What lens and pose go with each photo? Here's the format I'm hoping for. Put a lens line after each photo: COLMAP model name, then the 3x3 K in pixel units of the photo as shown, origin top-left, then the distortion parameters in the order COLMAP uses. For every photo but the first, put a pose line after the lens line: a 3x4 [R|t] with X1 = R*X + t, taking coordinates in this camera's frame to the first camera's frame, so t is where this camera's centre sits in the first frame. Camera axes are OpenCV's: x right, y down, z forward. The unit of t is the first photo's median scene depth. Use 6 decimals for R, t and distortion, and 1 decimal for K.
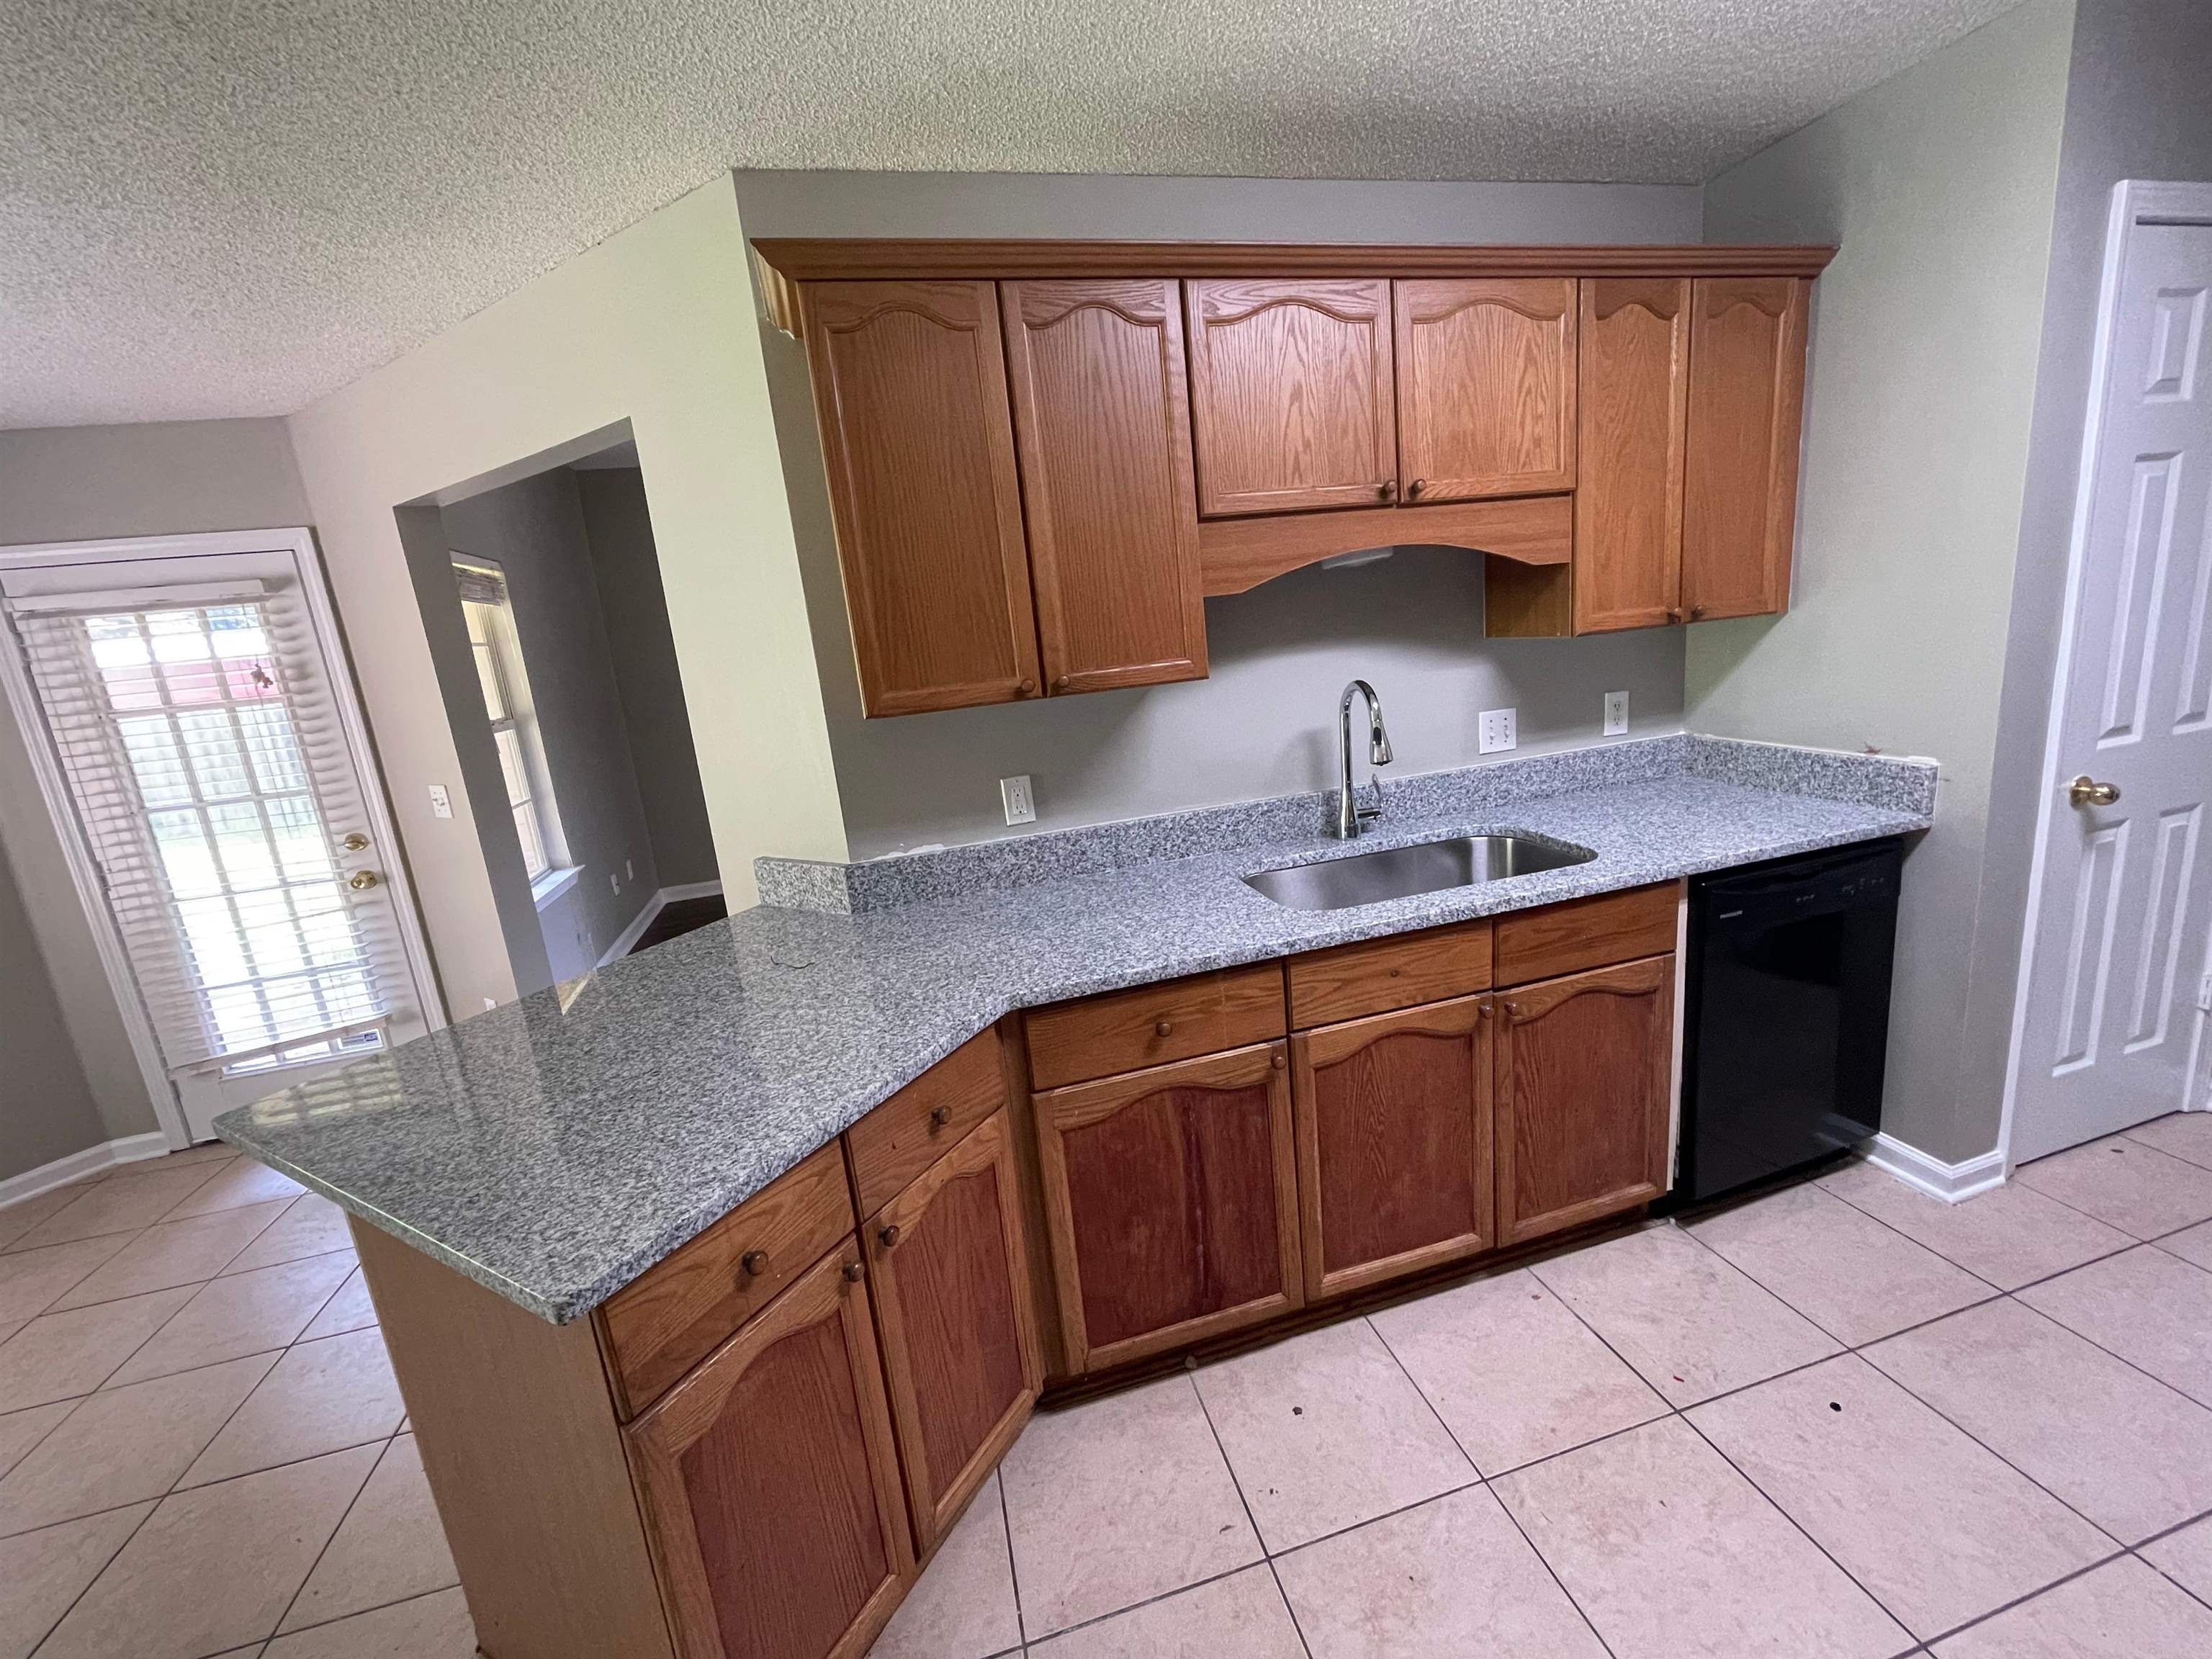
lens RADIAL K [[884.8, 0, 1118.6], [0, 884.8, 820.3], [0, 0, 1]] dist [0.003535, 0.000249]
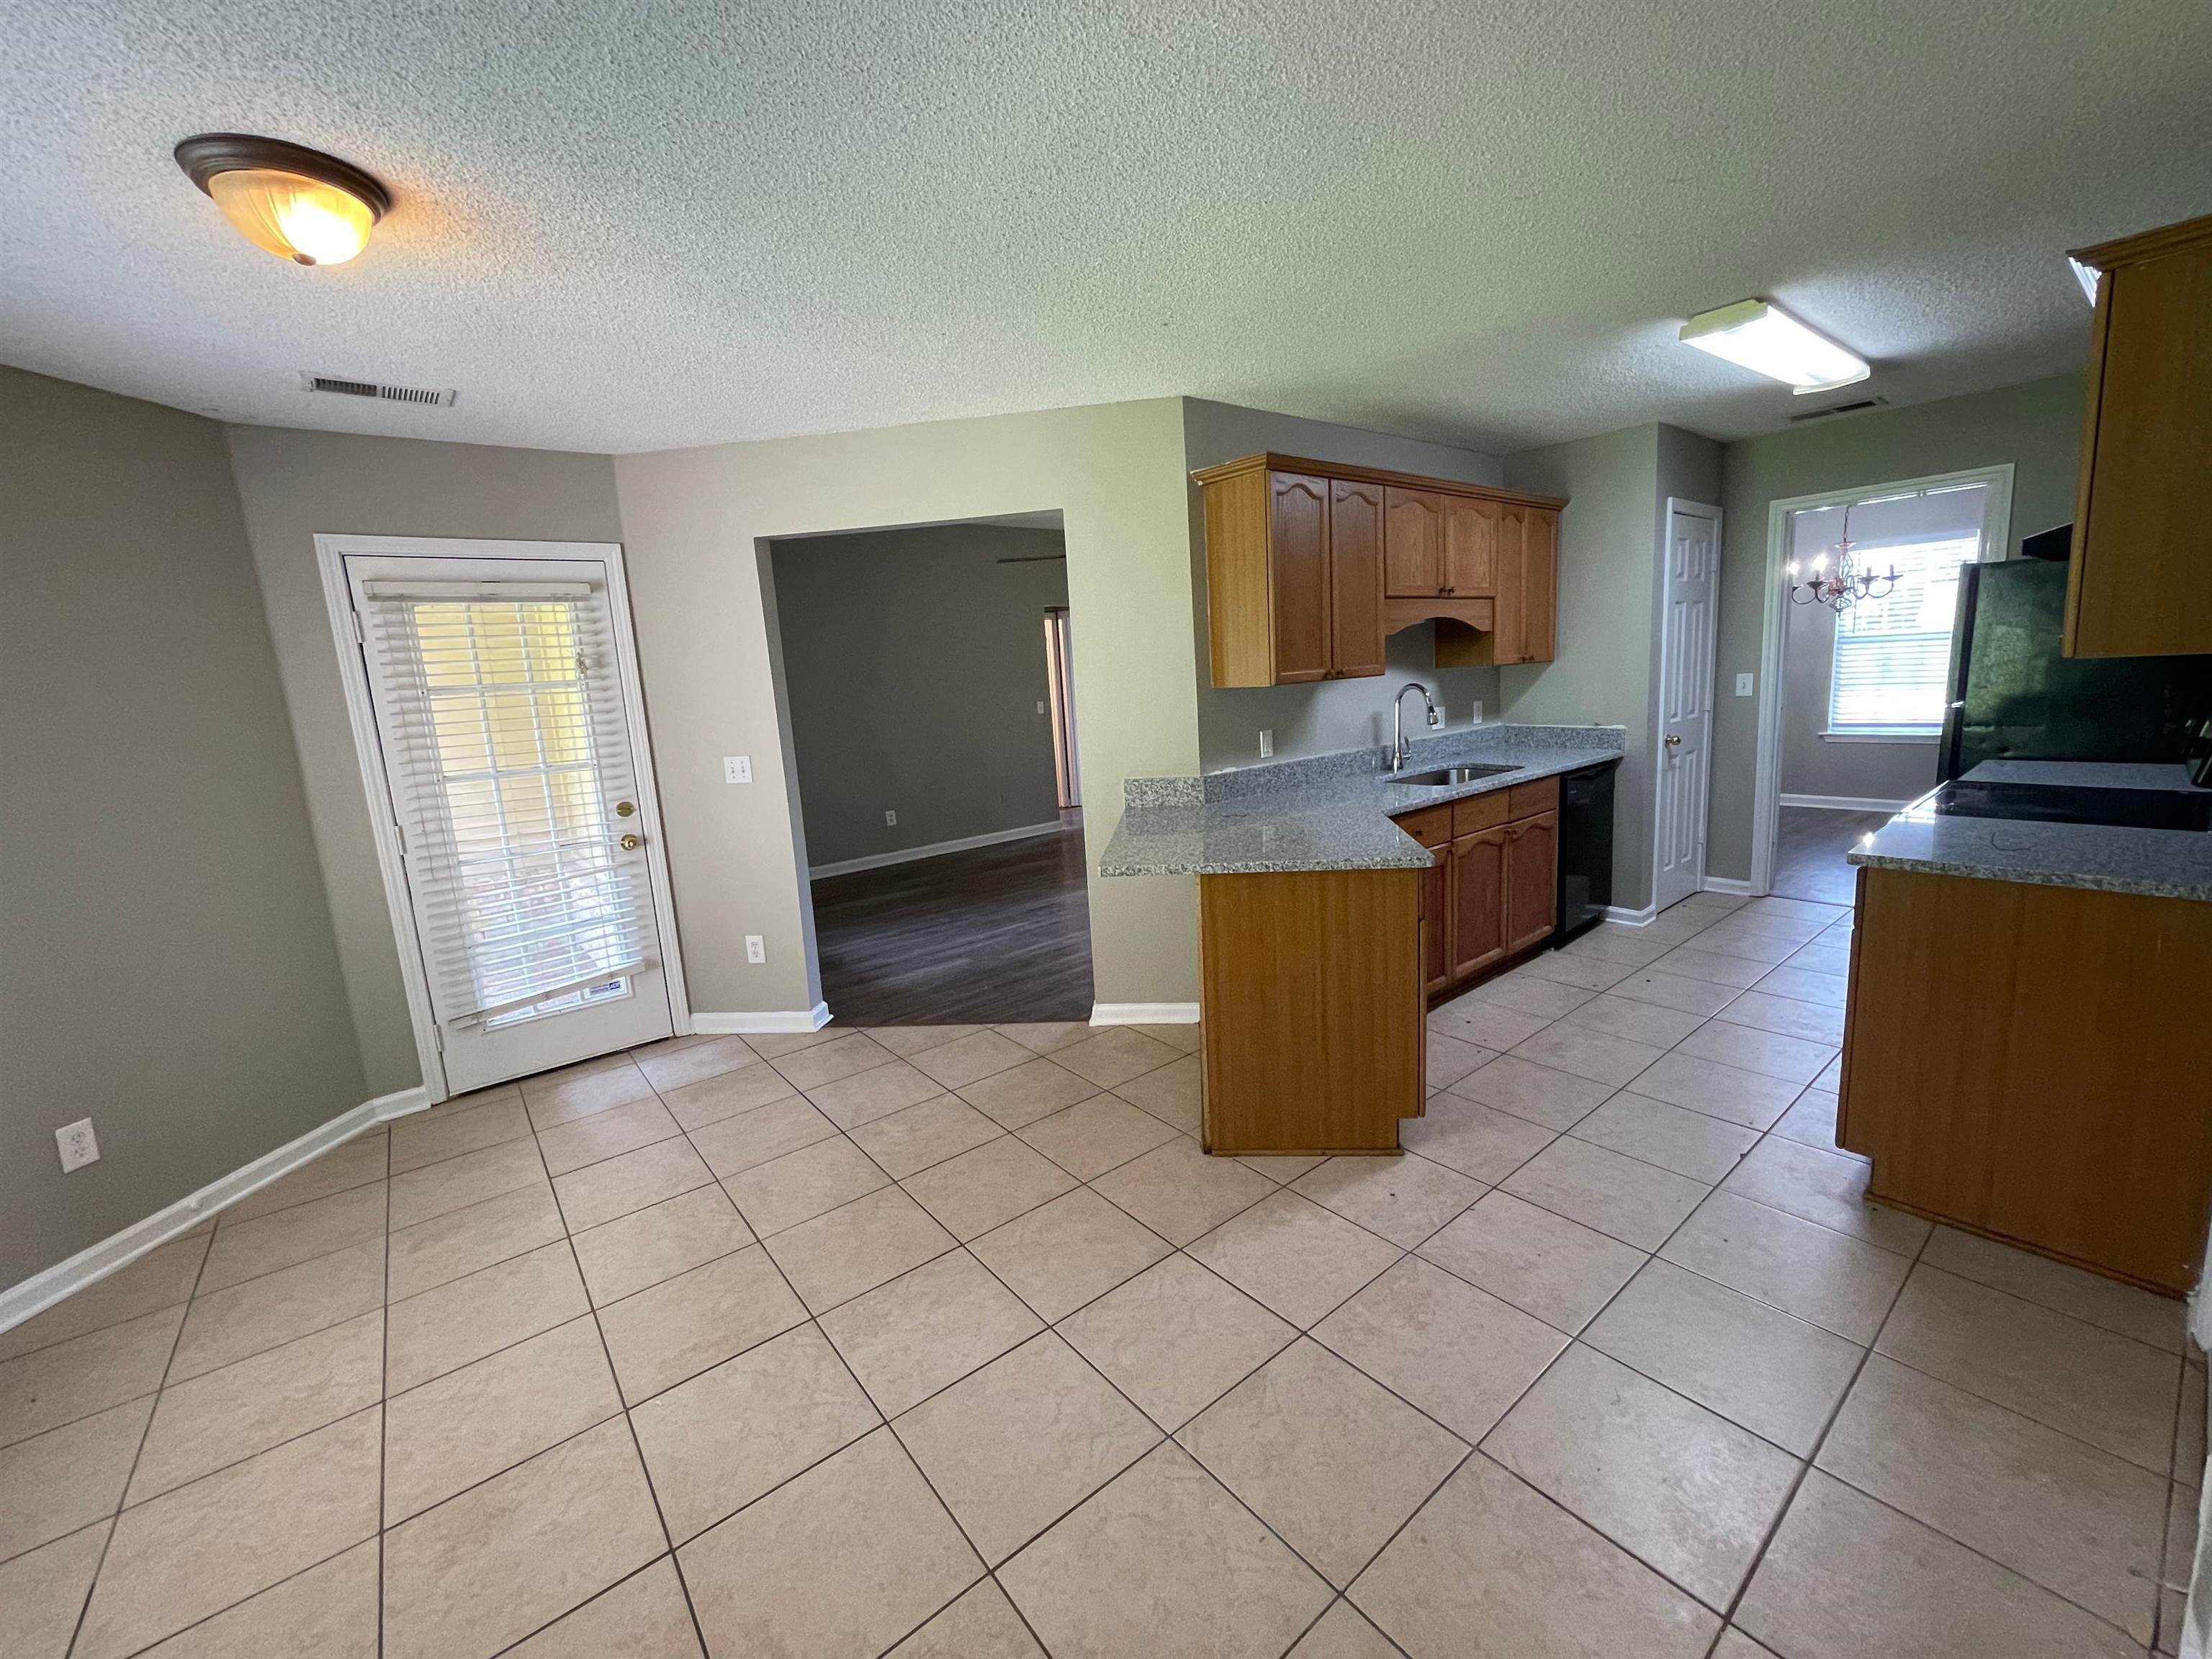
lens RADIAL K [[884.8, 0, 1118.2], [0, 884.8, 820.2], [0, 0, 1]] dist [0.003535, 0.000249]
pose [[0.910702, -0.025879, 0.412254, -1.103157], [0.059848, 0.995771, -0.069702, 0.232511], [-0.408706, 0.088150, 0.908399, -0.467879]]
